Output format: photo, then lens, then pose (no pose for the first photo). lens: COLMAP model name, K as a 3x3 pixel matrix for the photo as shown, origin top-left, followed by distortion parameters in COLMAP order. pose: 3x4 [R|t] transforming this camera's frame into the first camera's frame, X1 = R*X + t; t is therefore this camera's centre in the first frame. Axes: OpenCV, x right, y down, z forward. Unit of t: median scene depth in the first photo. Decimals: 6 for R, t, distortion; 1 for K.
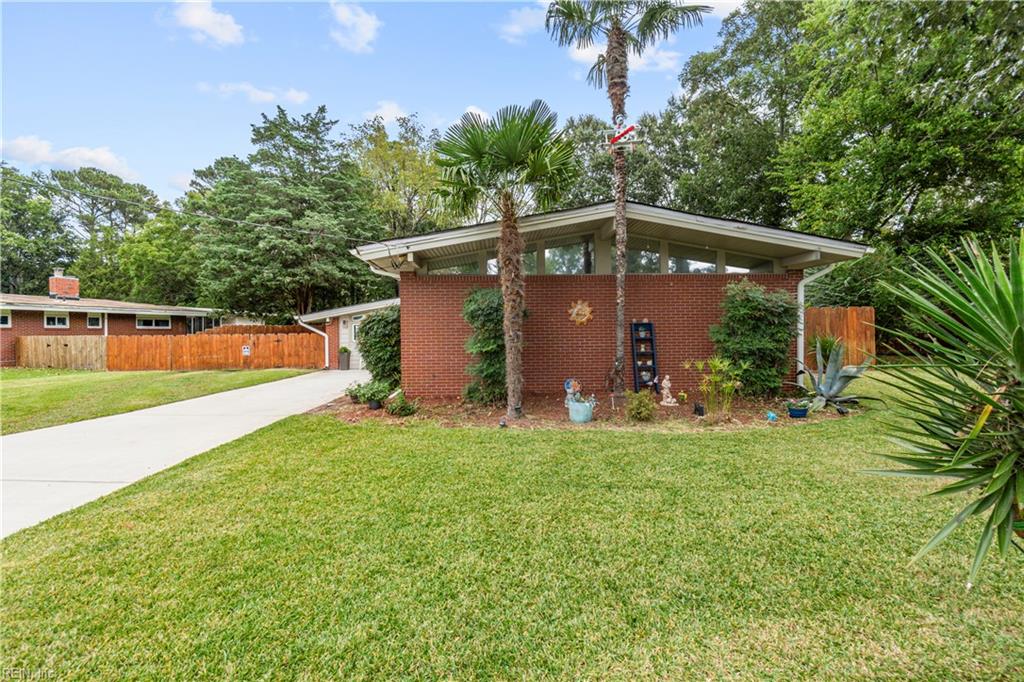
lens RADIAL K [[435.0, 0, 511.9], [0, 435.0, 338.1], [0, 0, 1]] dist [-0.005699, 0.000699]
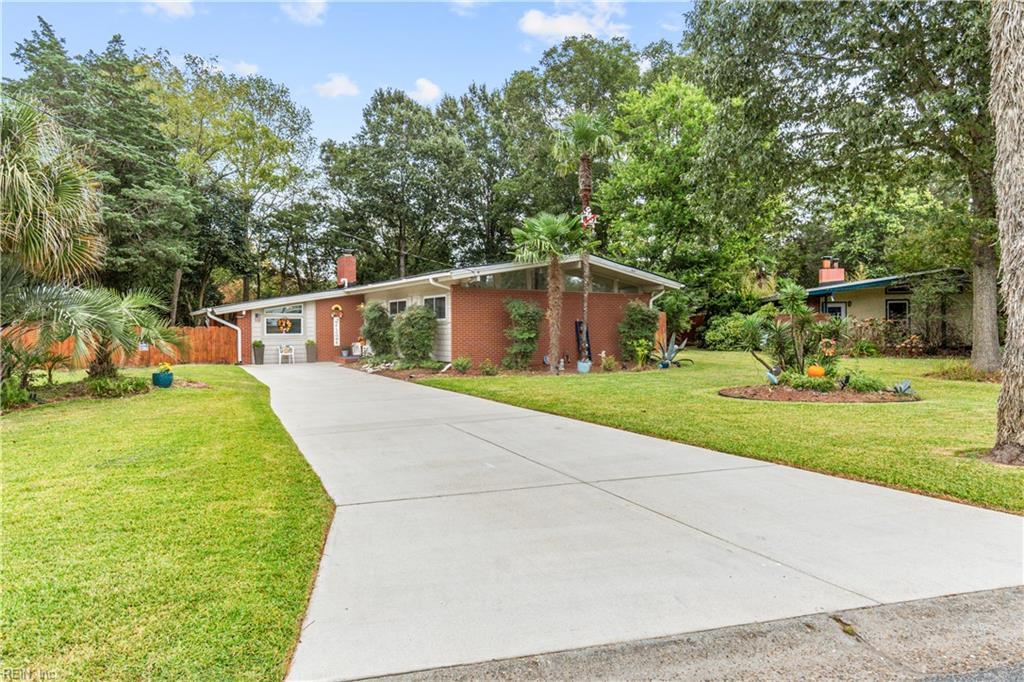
lens RADIAL K [[597.6, 0, 511.5], [0, 597.6, 340.1], [0, 0, 1]] dist [-0.006663, -0.000488]
pose [[0.854646, -0.004875, 0.519189, -0.596202], [0.002024, 0.999980, 0.006056, 0.011633], [-0.519207, -0.004125, 0.854638, -0.433903]]
